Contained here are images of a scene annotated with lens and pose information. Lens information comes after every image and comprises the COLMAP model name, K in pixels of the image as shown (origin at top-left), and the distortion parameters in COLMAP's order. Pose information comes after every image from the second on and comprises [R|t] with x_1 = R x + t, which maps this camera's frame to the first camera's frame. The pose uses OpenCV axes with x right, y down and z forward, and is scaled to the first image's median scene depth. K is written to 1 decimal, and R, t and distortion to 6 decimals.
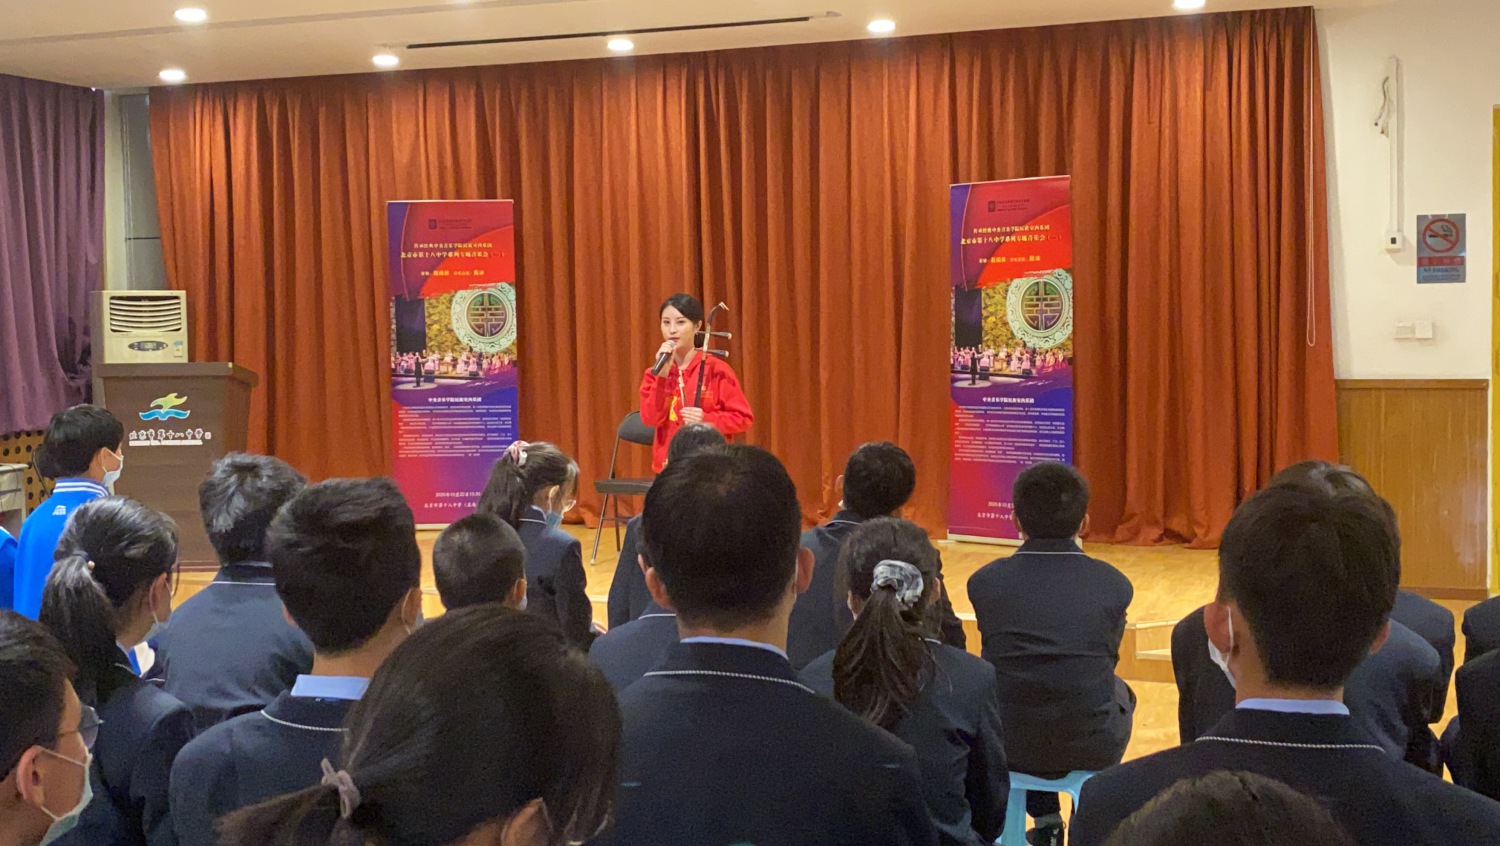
lens RADIAL K [[1860.6, 0, 722.7], [0, 1860.6, 410.3], [0, 0, 1]] dist [0.066351, 0.000000]
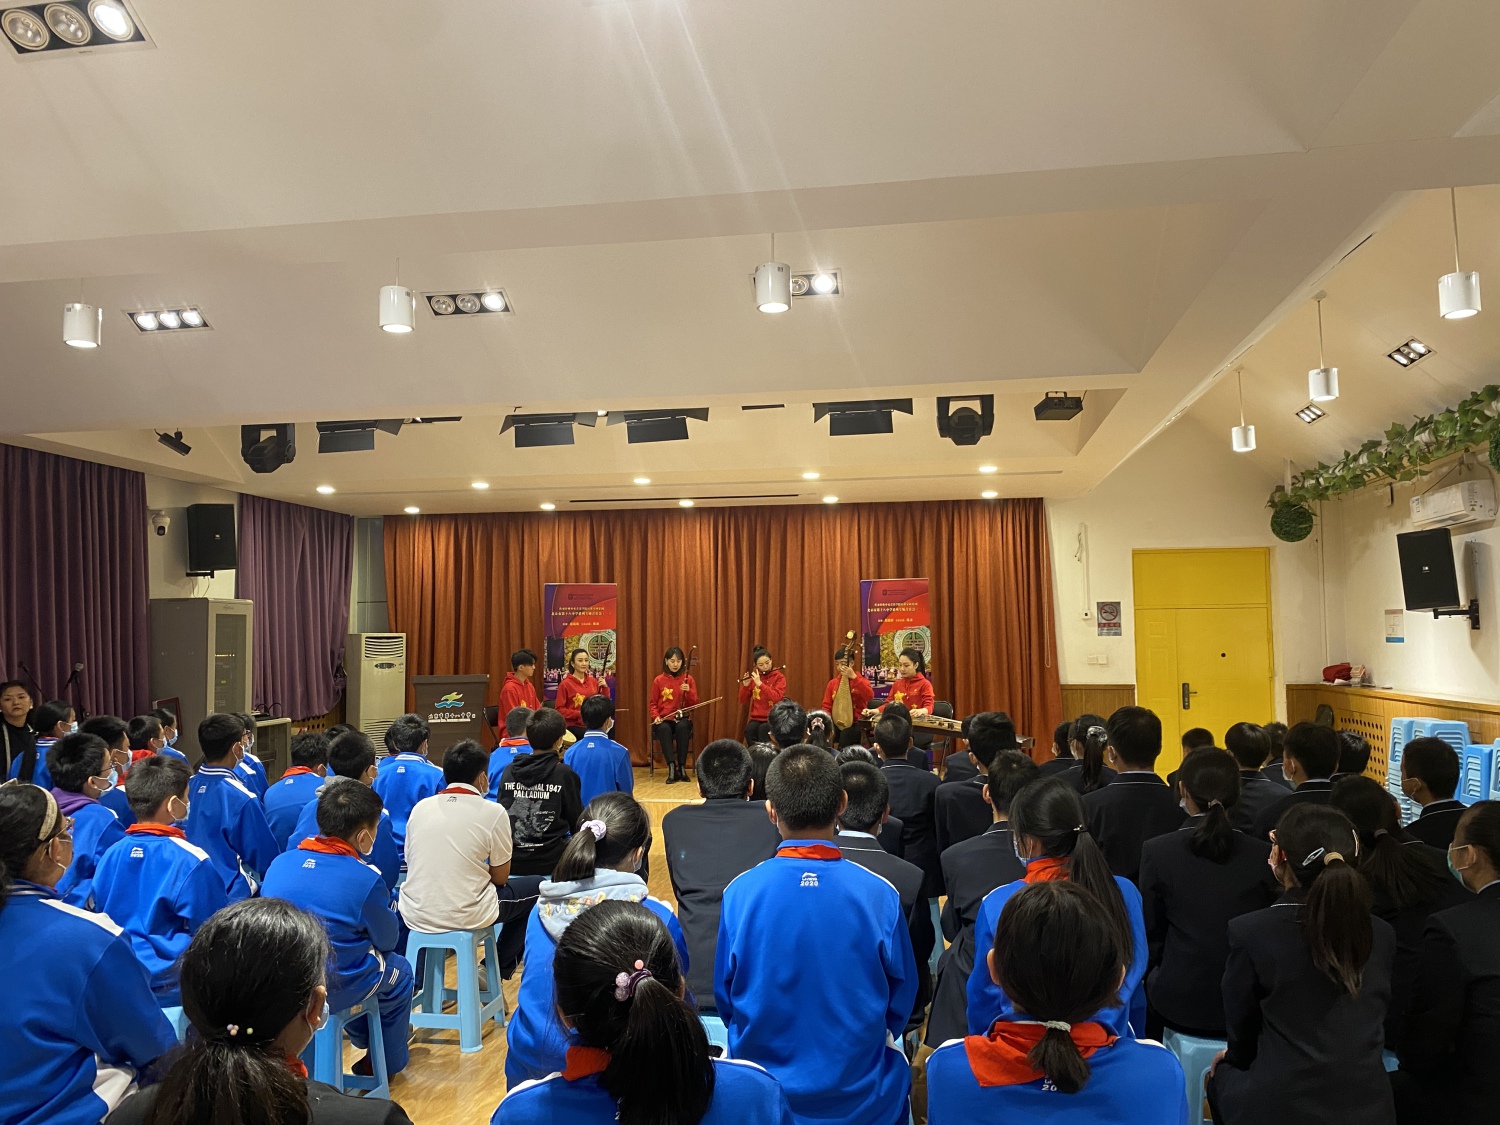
lens RADIAL K [[1163.9, 0, 751.5], [0, 1163.9, 553.7], [0, 0, 1]] dist [0.051541, -0.065125]
pose [[0.979878, 0.021557, 0.198432, -0.224774], [0.004201, 0.991703, -0.128479, 0.003796], [-0.199555, 0.126727, 0.971657, -0.136944]]
